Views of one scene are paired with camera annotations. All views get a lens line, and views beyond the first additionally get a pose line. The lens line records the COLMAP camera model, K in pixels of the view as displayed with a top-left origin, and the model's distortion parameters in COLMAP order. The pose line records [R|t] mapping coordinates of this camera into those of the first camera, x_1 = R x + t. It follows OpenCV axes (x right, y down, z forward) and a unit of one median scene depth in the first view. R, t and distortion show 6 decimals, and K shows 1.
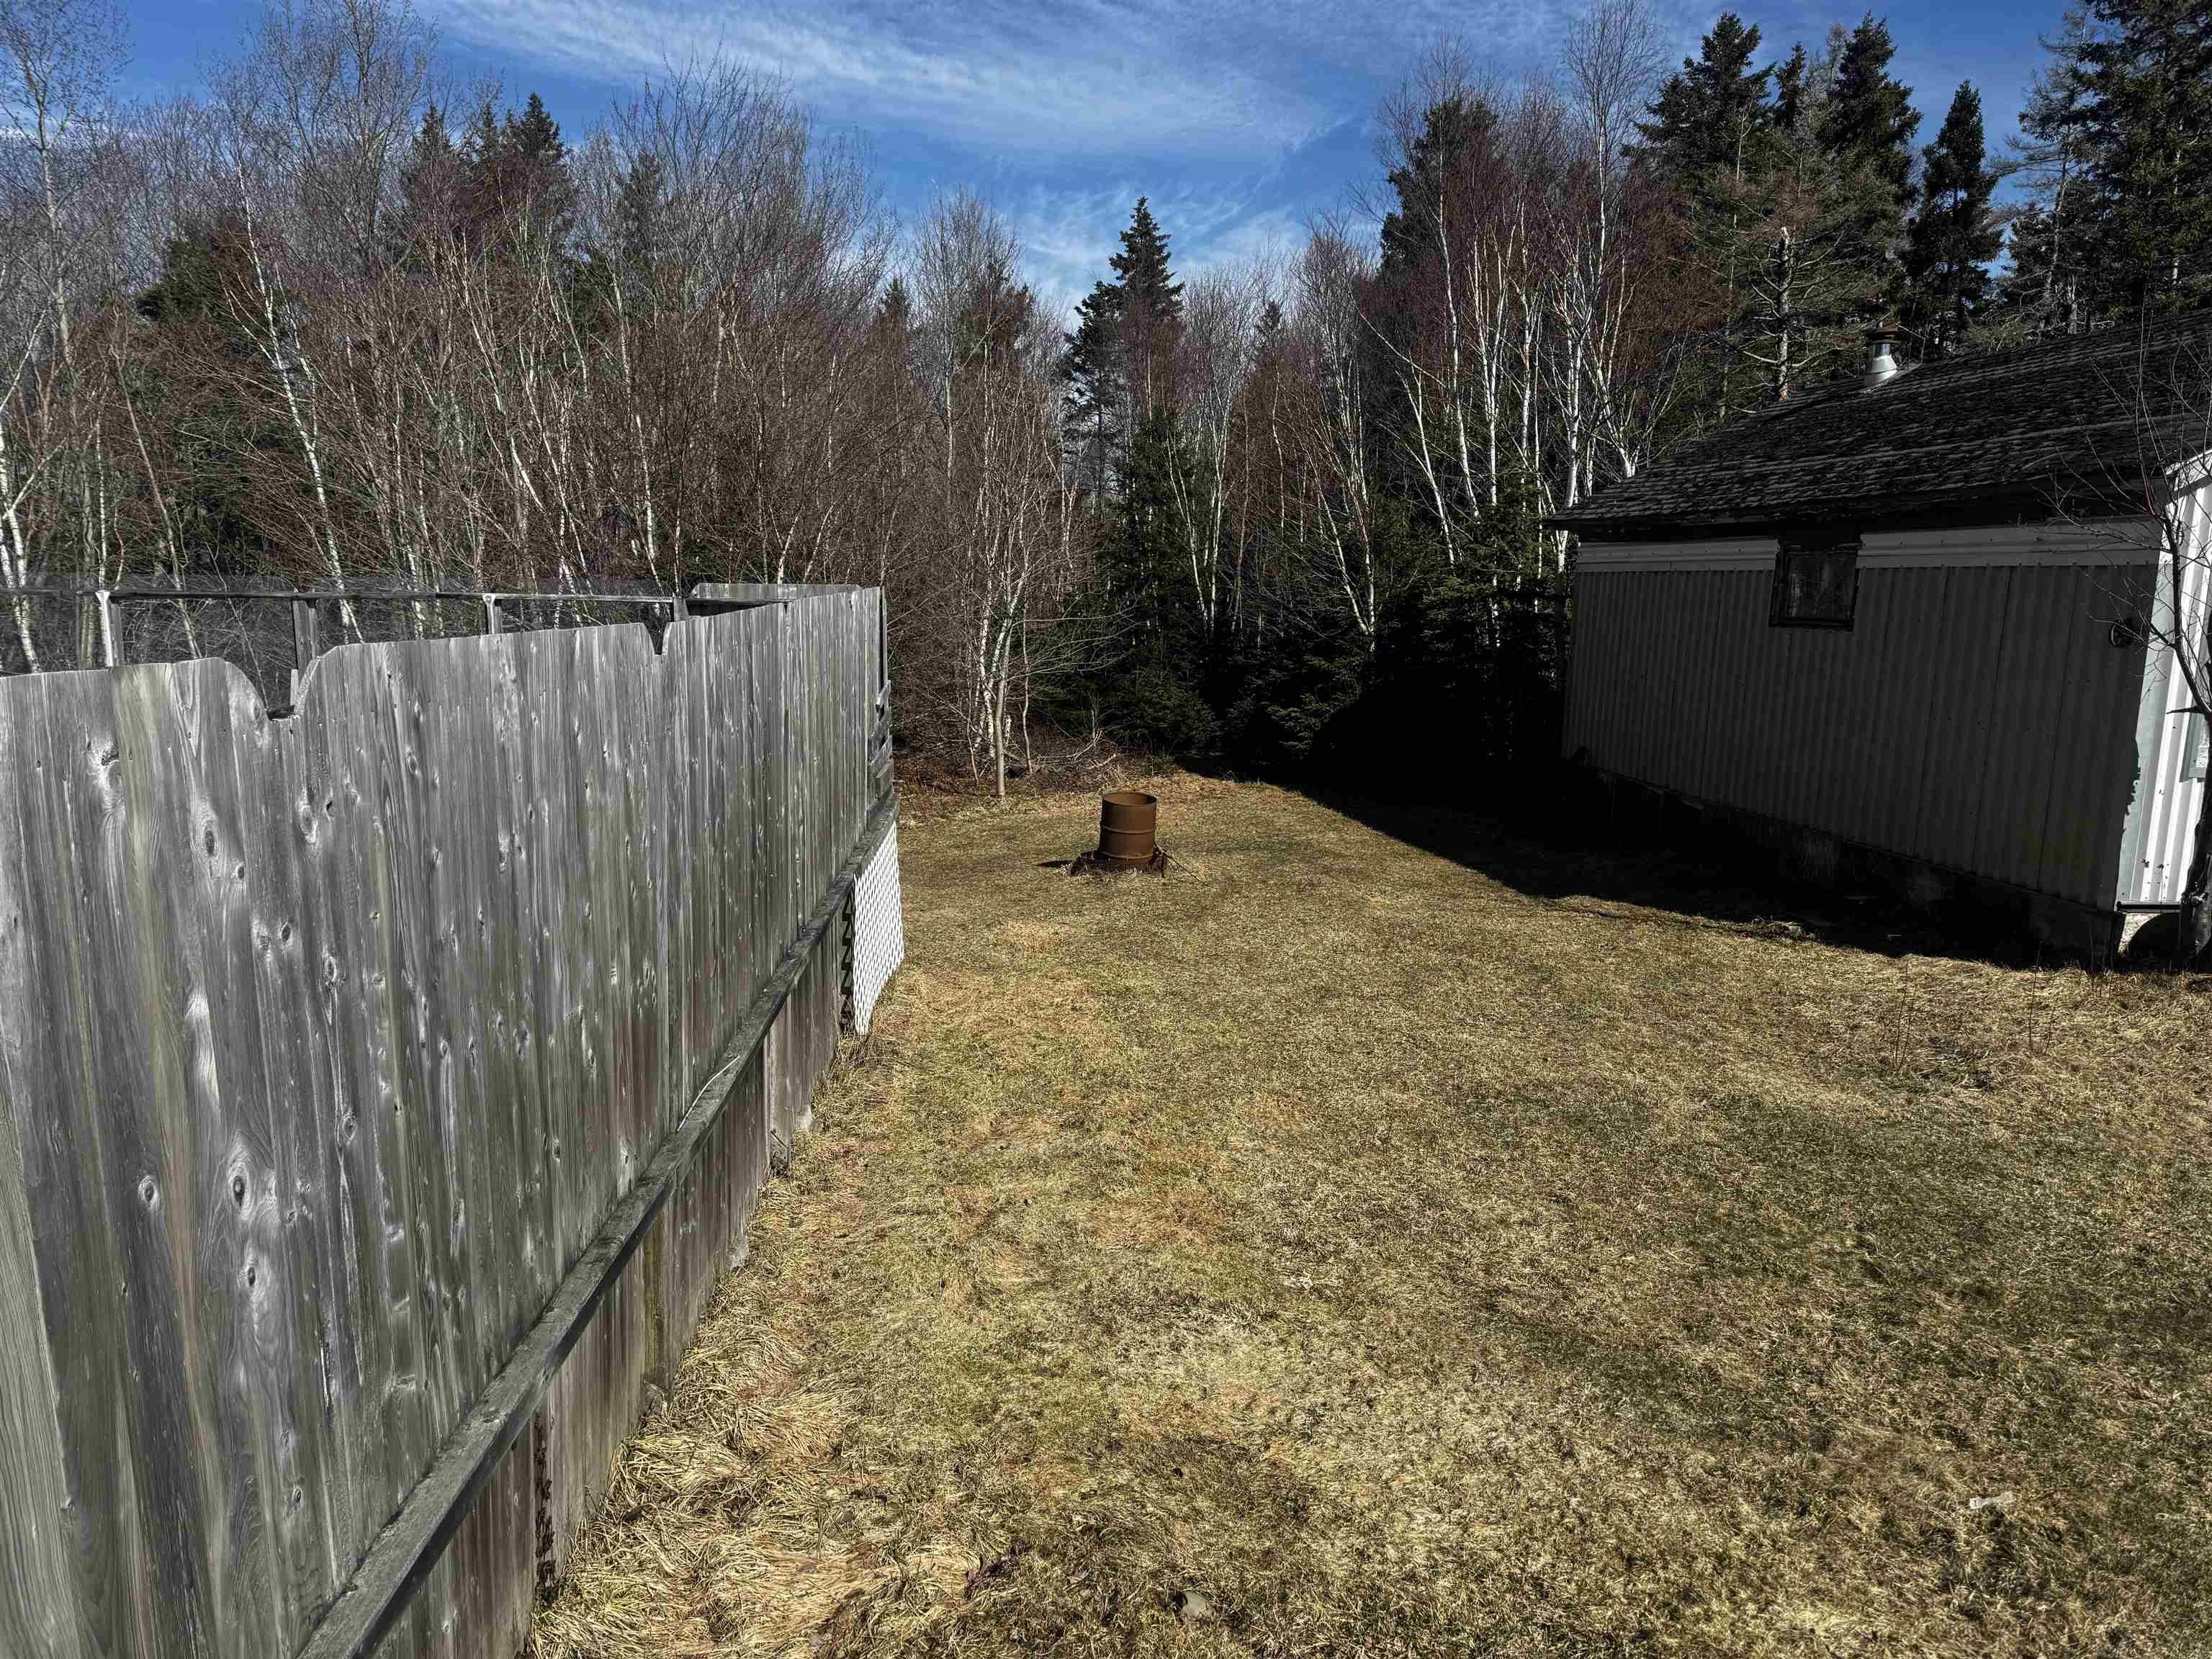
lens RADIAL K [[1628.1, 0, 1106.0], [0, 1628.1, 829.5], [0, 0, 1]] dist [0.001965, -0.005908]
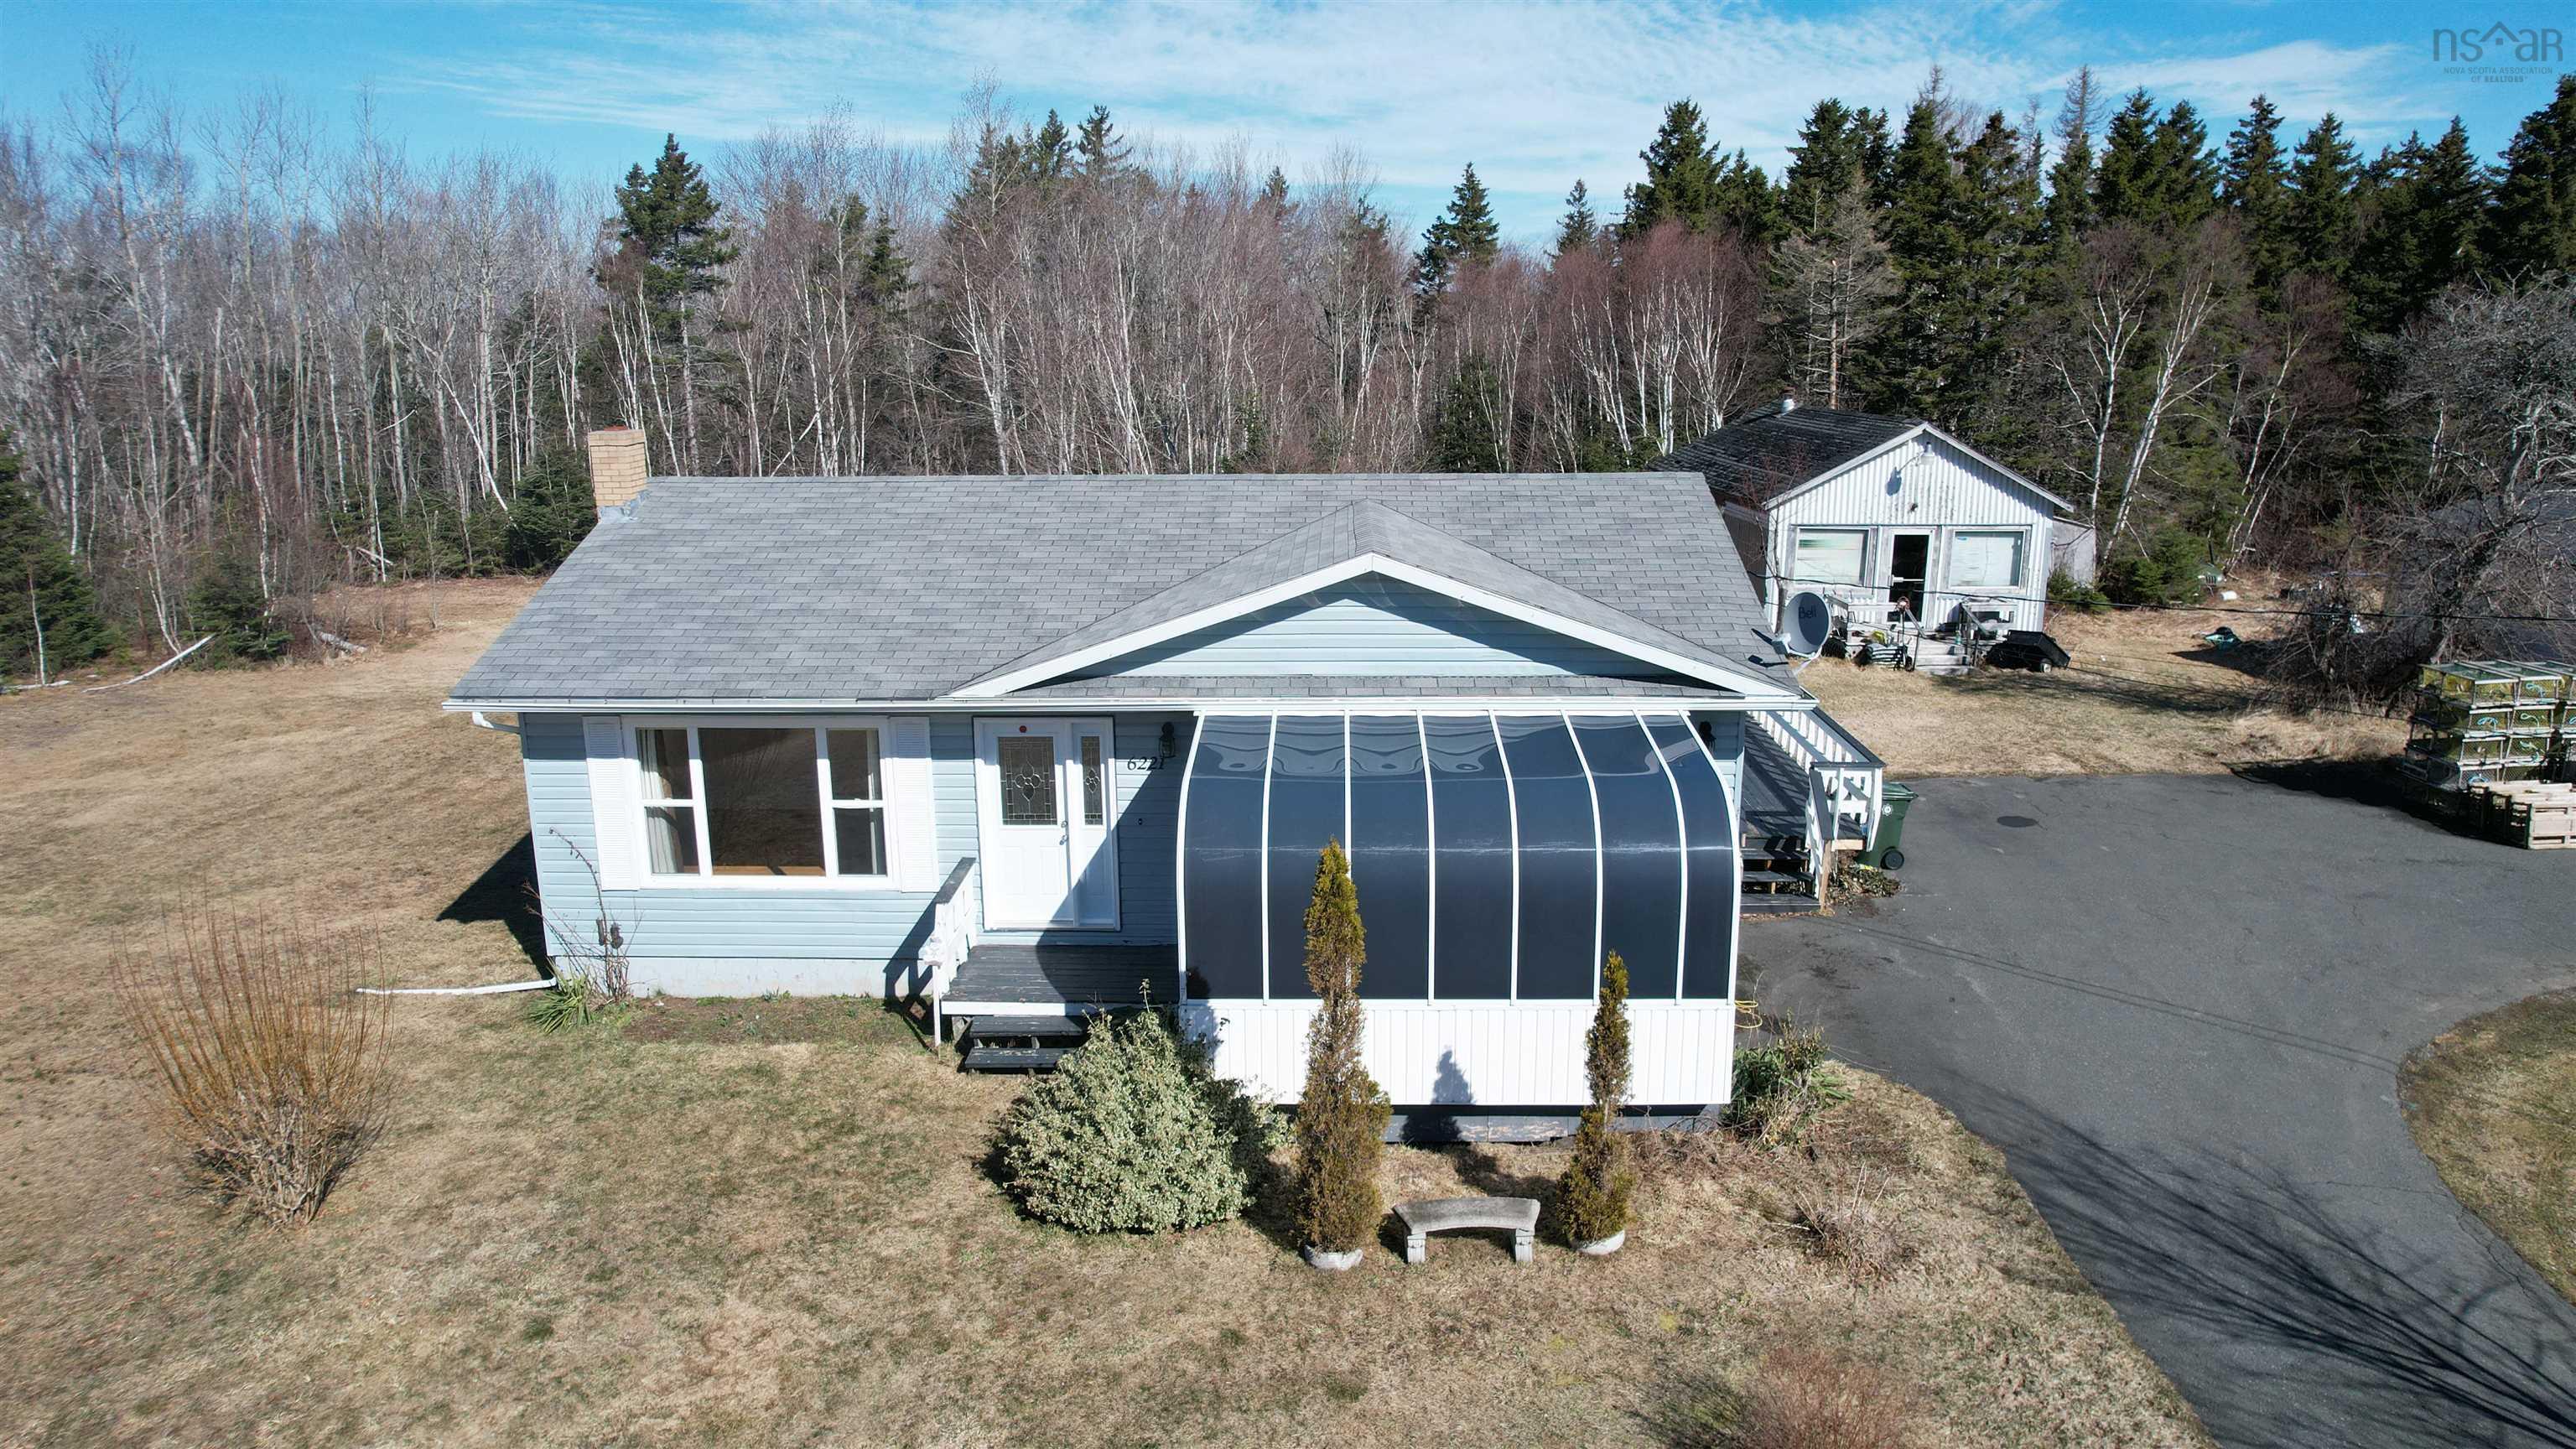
lens RADIAL K [[1653.9, 0, 1288.0], [0, 1653.9, 724.5], [0, 0, 1]] dist [-0.078329, 0.074667]
pose [[0.996543, 0.015992, -0.081520, -0.012304], [-0.009387, 0.996688, 0.080776, -0.005730], [0.082542, -0.079731, 0.993393, -0.502558]]
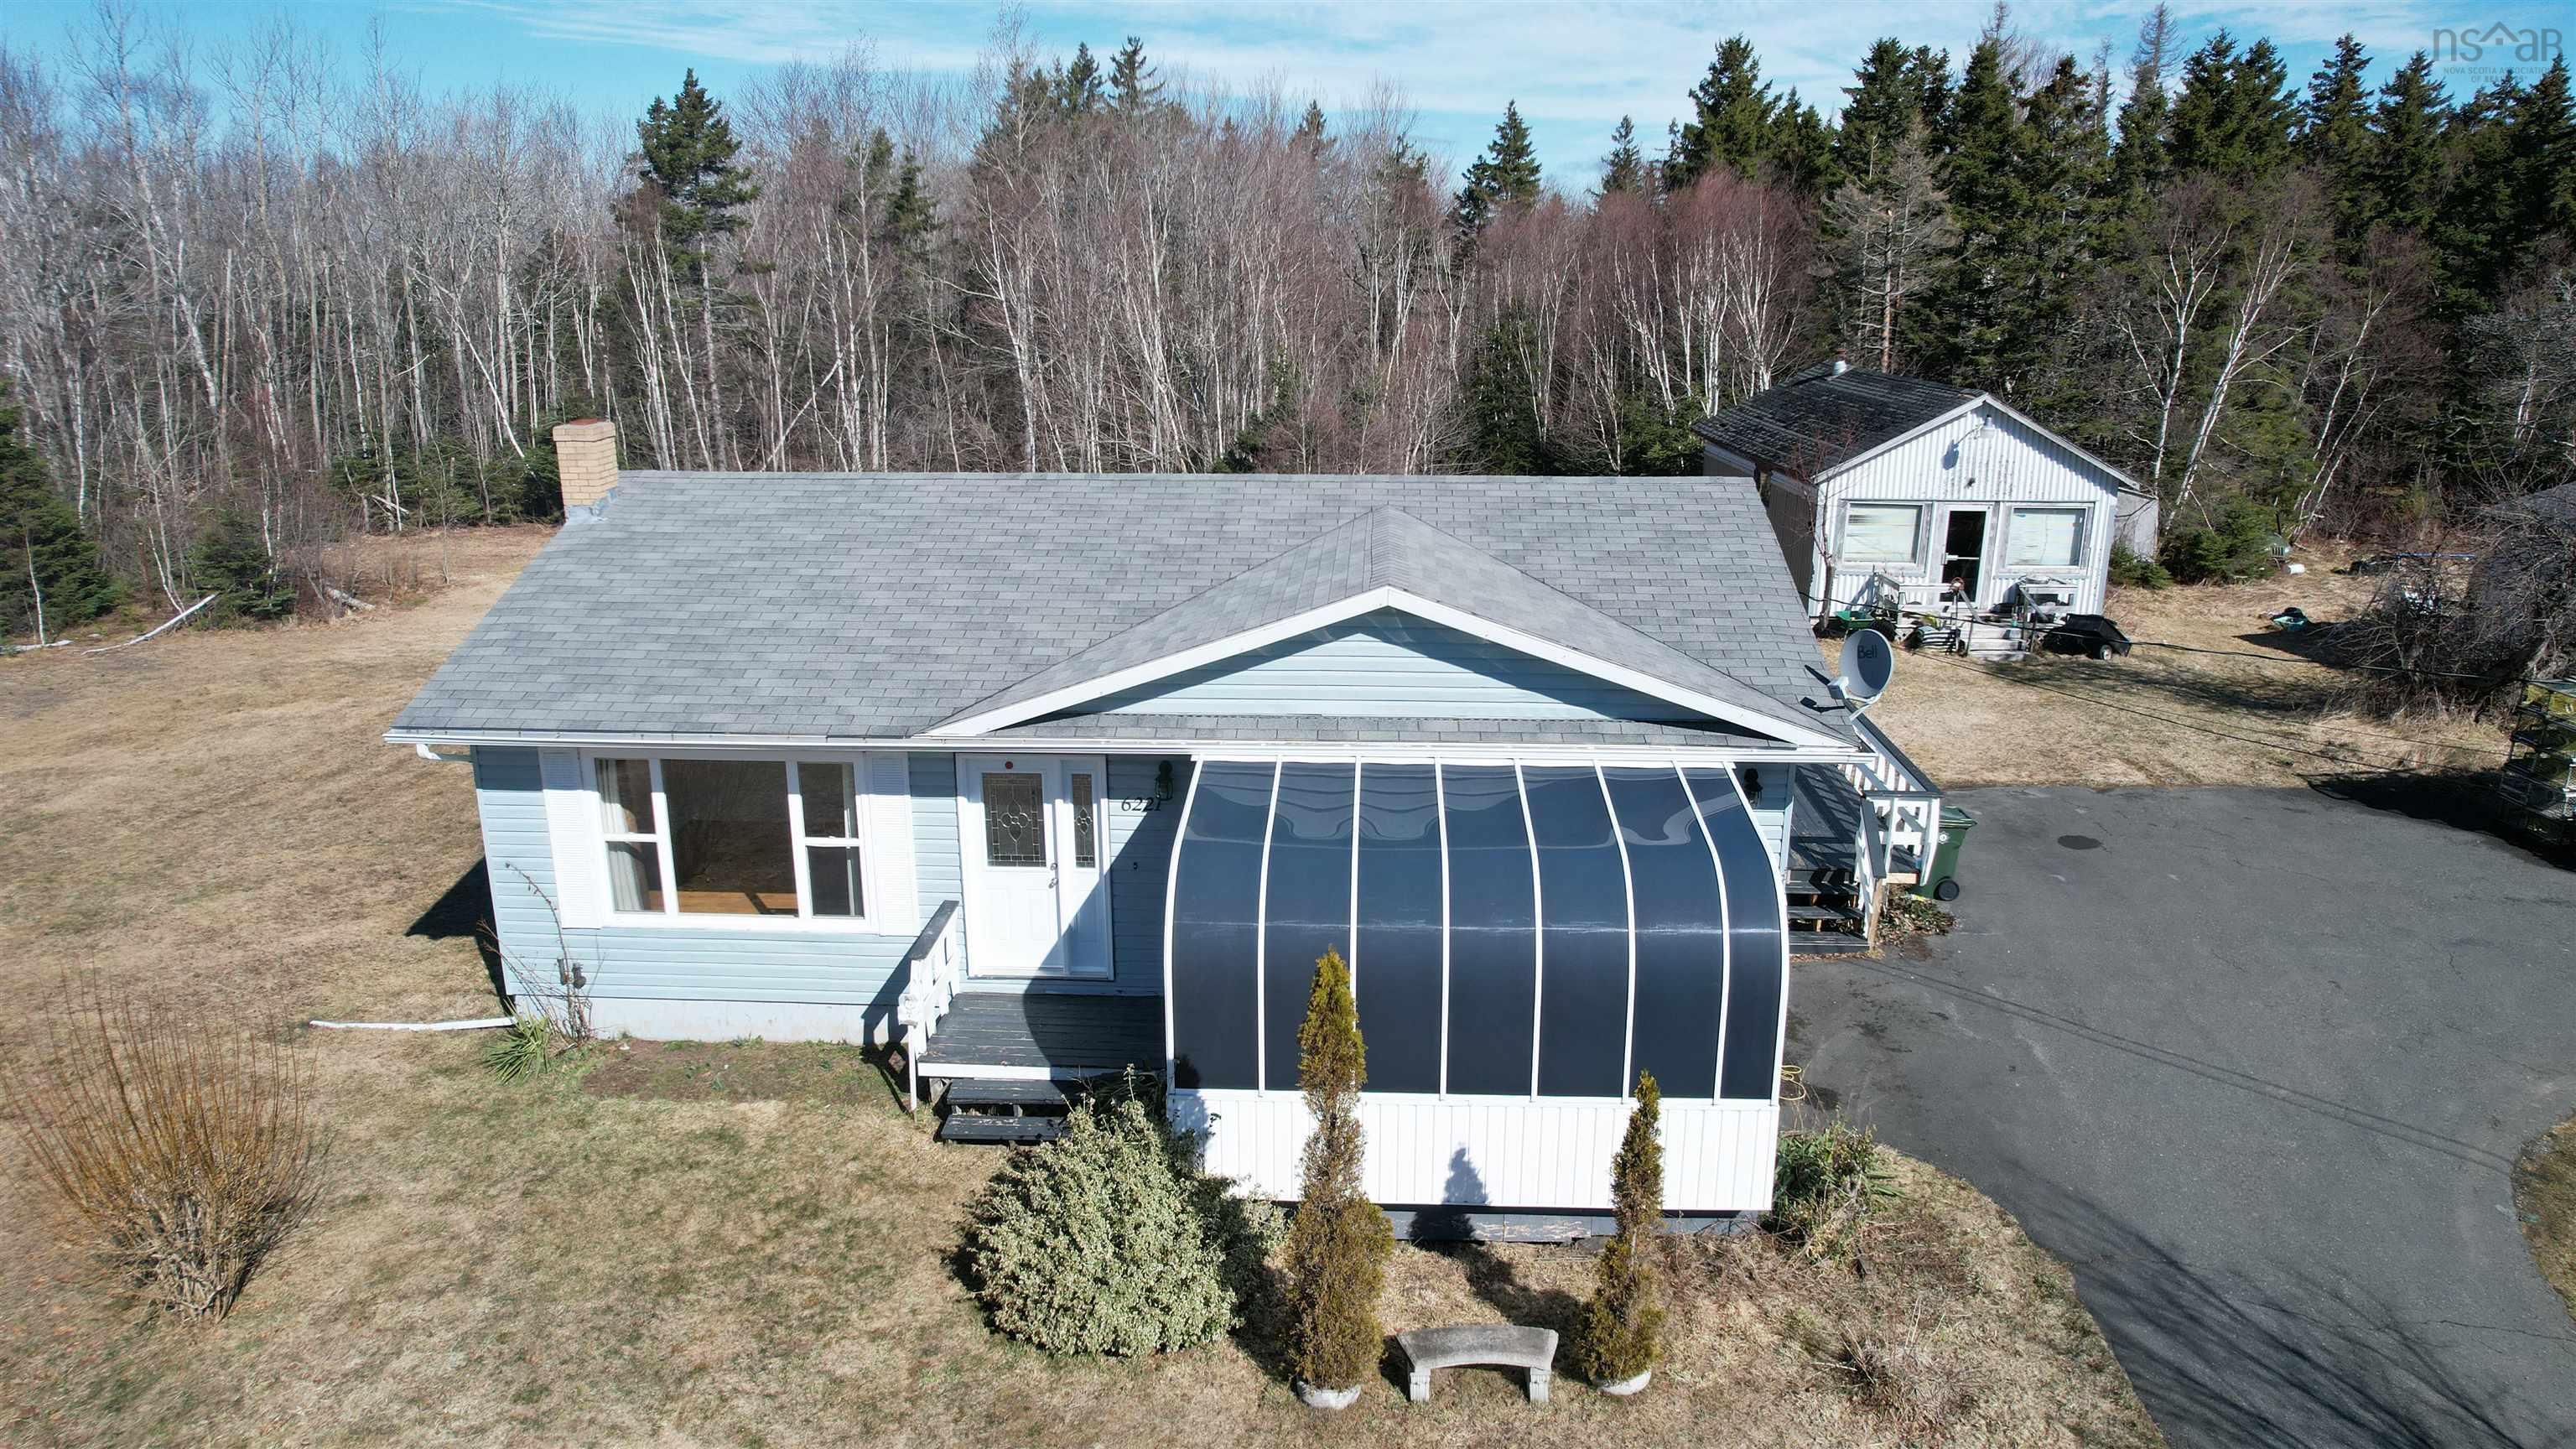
lens RADIAL K [[1653.9, 0, 1288.0], [0, 1653.9, 724.5], [0, 0, 1]] dist [-0.078329, 0.074667]
pose [[0.994347, 0.031506, -0.101402, -0.010380], [-0.019083, 0.992441, 0.121227, -0.020715], [0.104454, -0.118607, 0.987432, -0.477918]]
